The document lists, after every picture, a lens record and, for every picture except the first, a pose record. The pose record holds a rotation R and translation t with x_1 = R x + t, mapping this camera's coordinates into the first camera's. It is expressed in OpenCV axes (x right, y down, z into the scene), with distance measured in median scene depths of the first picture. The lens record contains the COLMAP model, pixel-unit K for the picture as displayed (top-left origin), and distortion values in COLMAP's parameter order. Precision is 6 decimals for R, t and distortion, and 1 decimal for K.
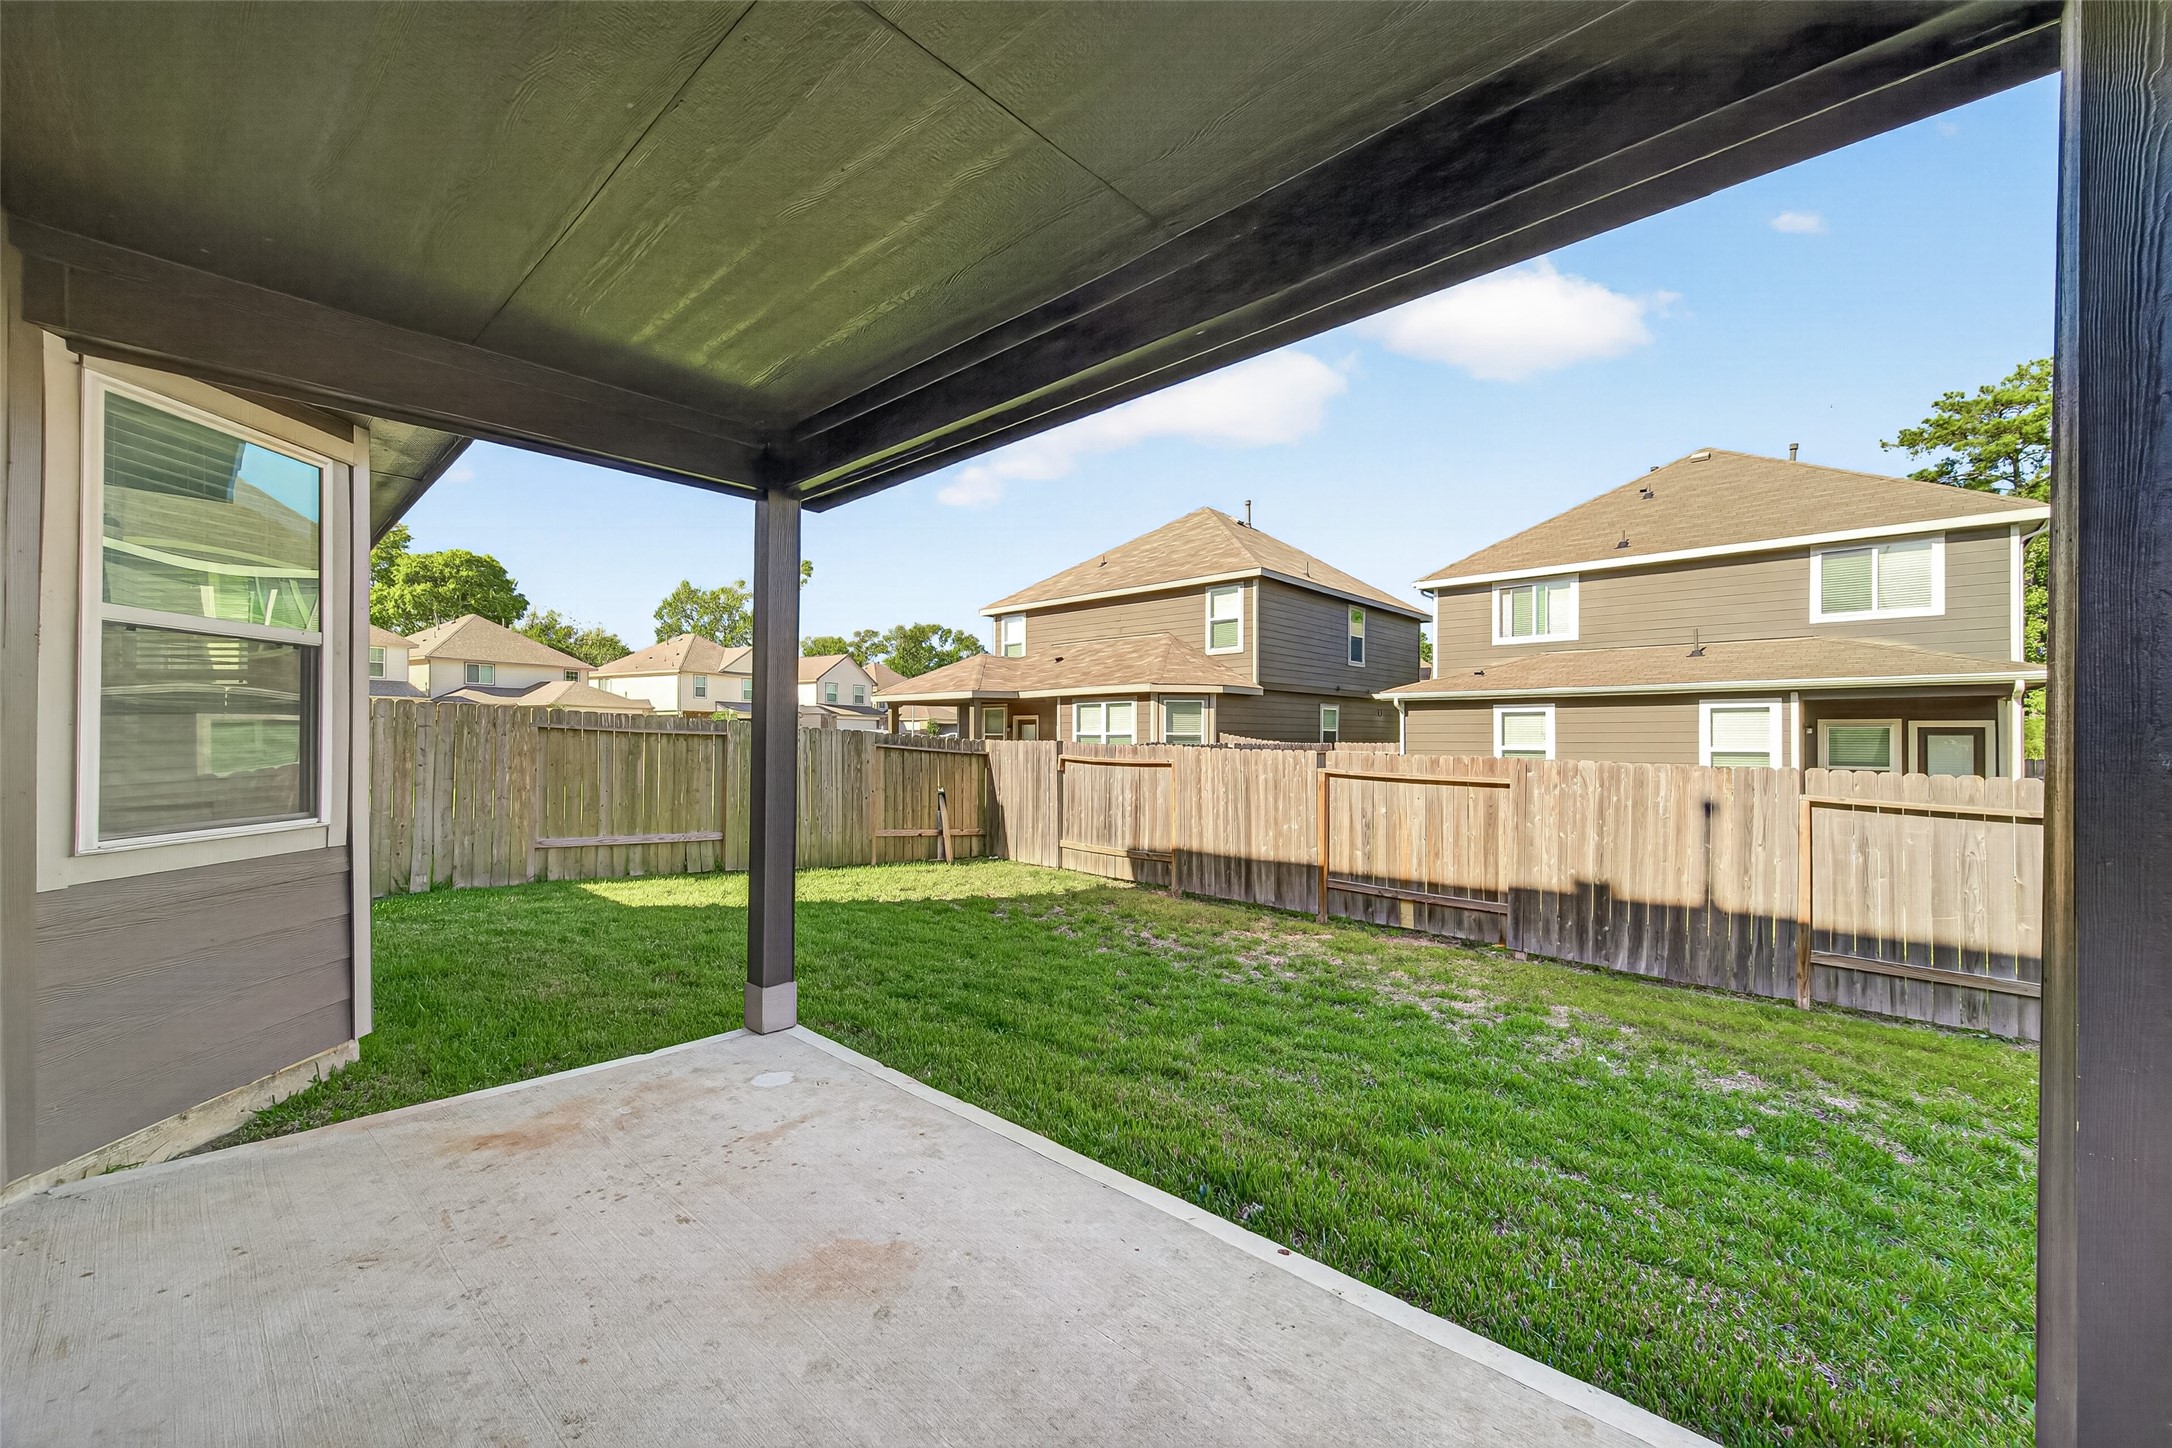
lens RADIAL K [[848.6, 0, 1093.1], [0, 848.6, 730.4], [0, 0, 1]] dist [0.008617, -0.000139]
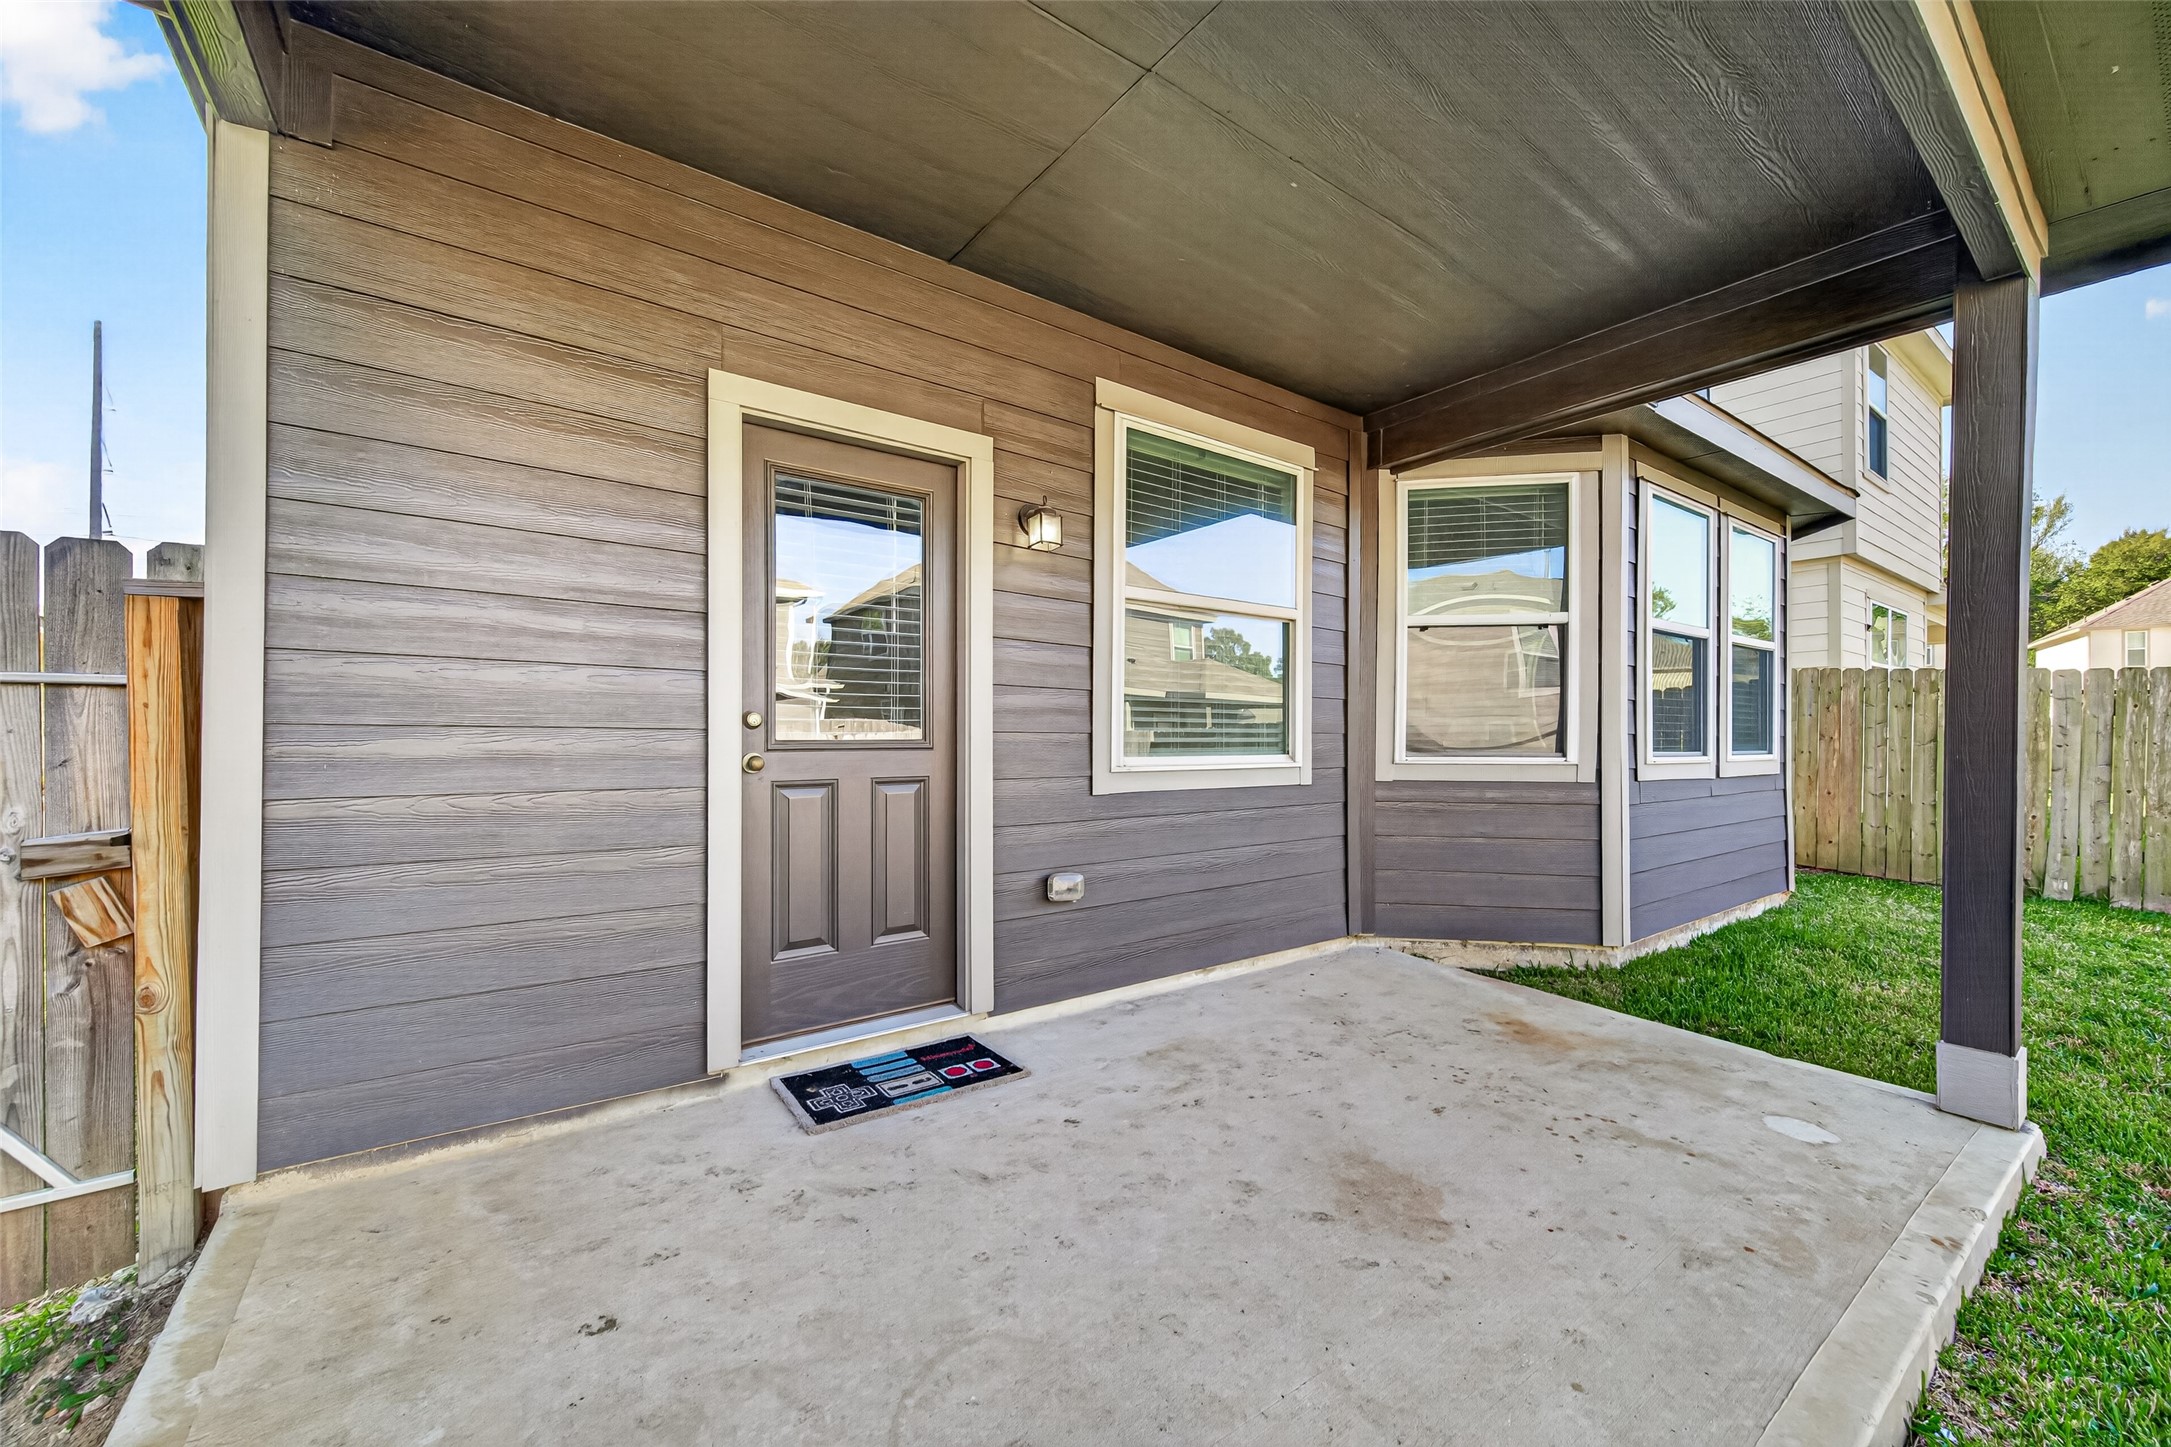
lens RADIAL K [[848.3, 0, 1091.1], [0, 848.3, 736.3], [0, 0, 1]] dist [0.008617, -0.000139]
pose [[-0.206672, -0.008021, -0.978377, 0.407776], [0.003358, 0.999955, -0.008907, 0.068079], [0.978404, -0.005126, -0.206636, 0.490126]]
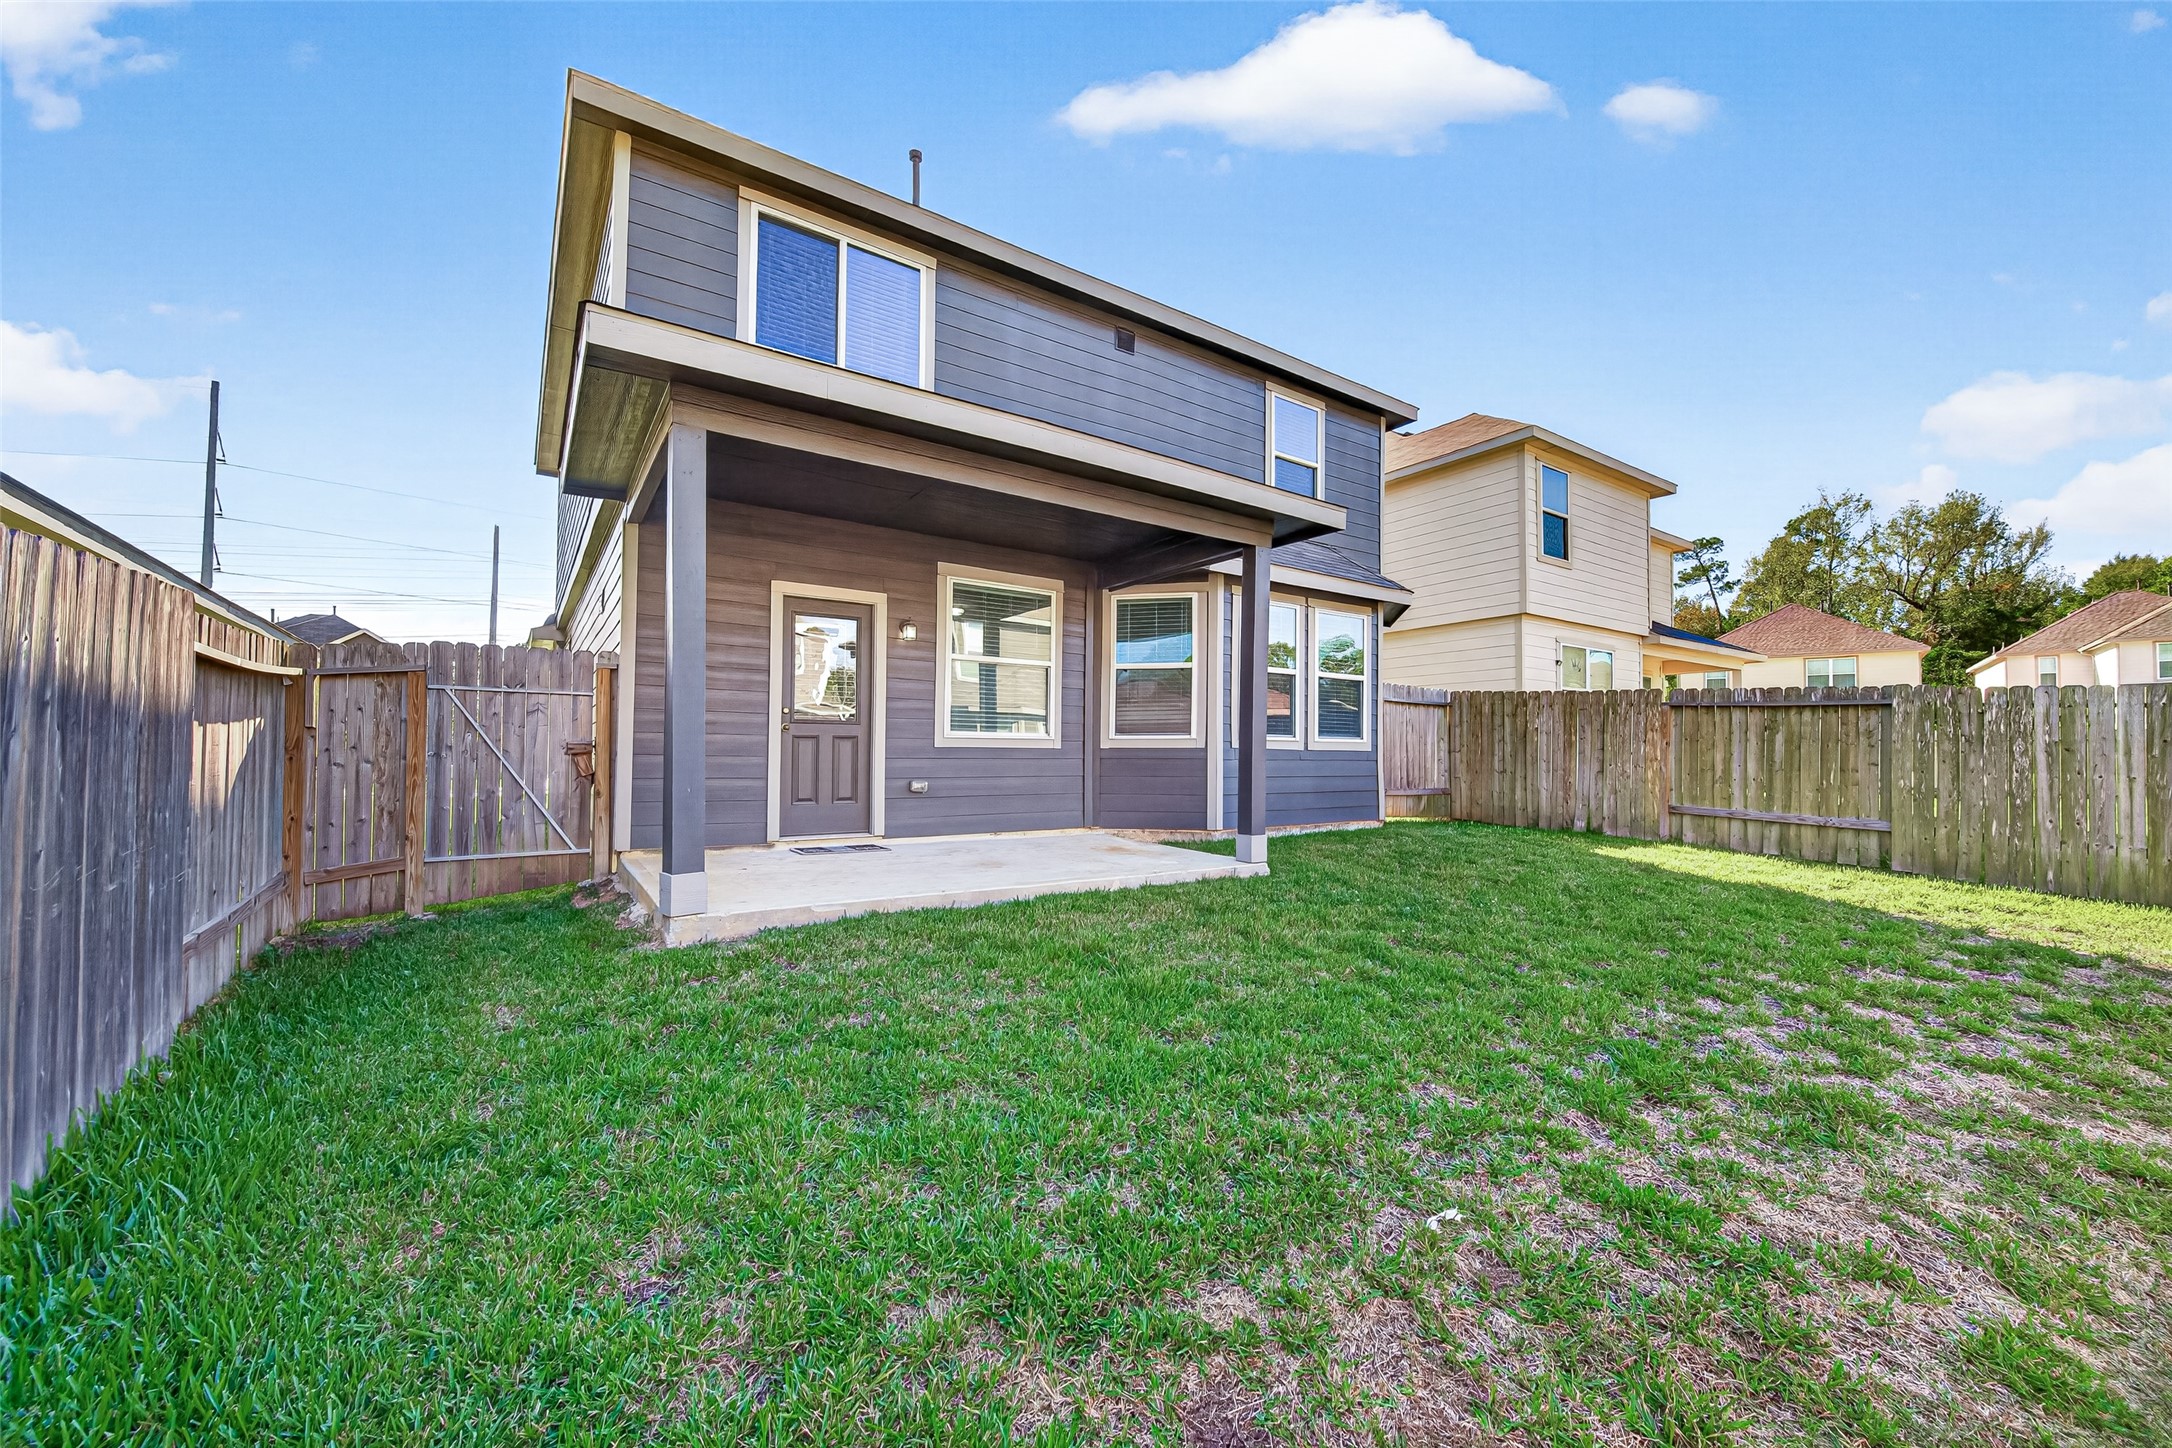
lens RADIAL K [[848.6, 0, 1098.2], [0, 848.6, 720.1], [0, 0, 1]] dist [0.008617, -0.000139]
pose [[-0.214210, -0.051177, -0.975446, 1.369760], [0.001437, 0.998609, -0.052708, 0.161704], [0.976787, -0.012692, -0.213838, 1.090370]]
